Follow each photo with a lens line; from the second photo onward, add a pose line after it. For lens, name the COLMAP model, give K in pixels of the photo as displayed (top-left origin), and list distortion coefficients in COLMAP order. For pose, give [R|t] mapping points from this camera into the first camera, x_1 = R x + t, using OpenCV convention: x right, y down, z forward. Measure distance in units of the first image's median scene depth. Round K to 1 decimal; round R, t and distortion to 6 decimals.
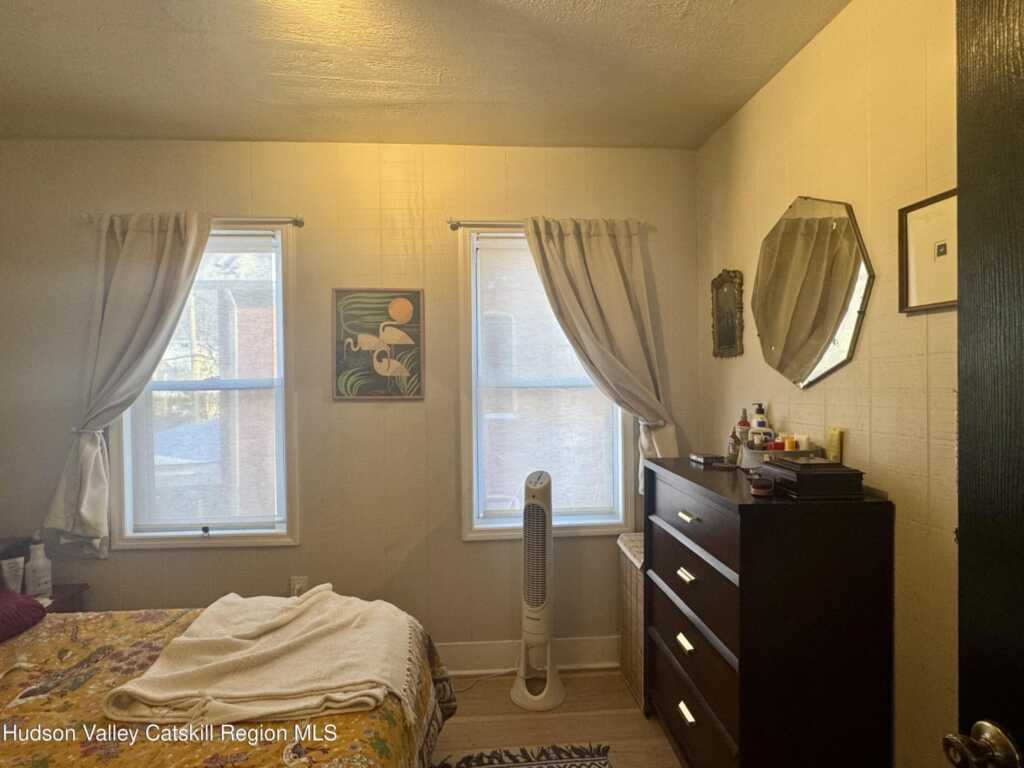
lens RADIAL K [[546.8, 0, 511.4], [0, 546.8, 382.1], [0, 0, 1]] dist [-0.000242, -0.001376]
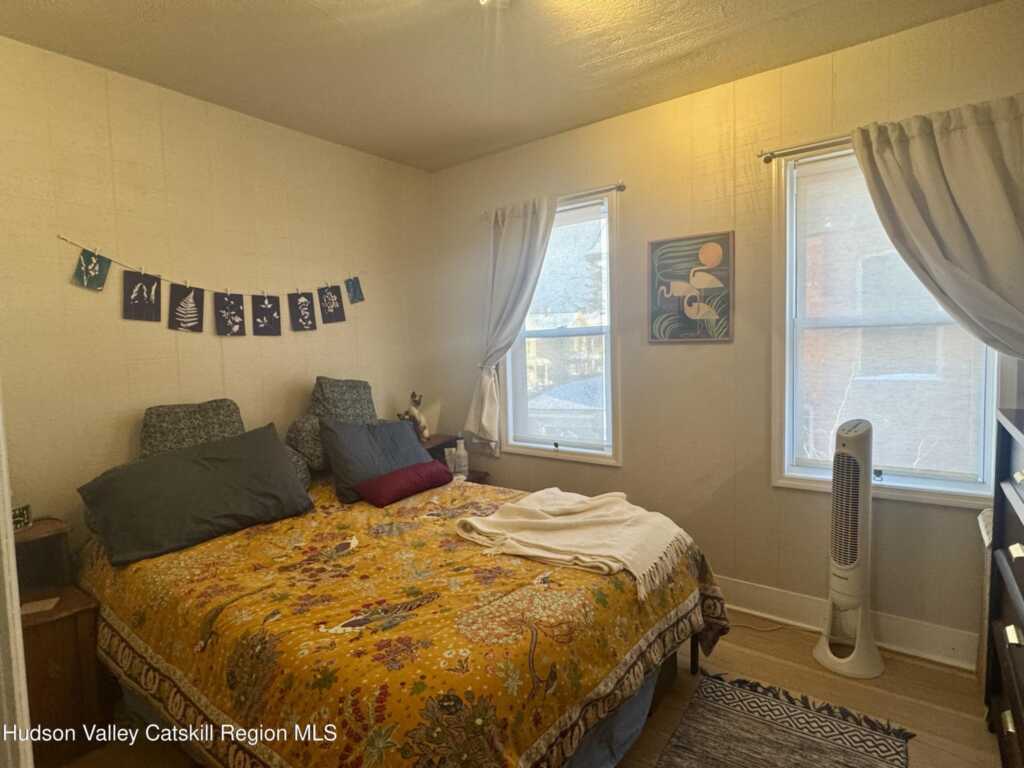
lens RADIAL K [[546.8, 0, 511.4], [0, 546.8, 382.1], [0, 0, 1]] dist [-0.000242, -0.001376]
pose [[0.755698, 0.033100, -0.654084, 0.207780], [0.011026, 0.997937, 0.063240, 0.041100], [0.654828, -0.055002, 0.753774, -0.034104]]
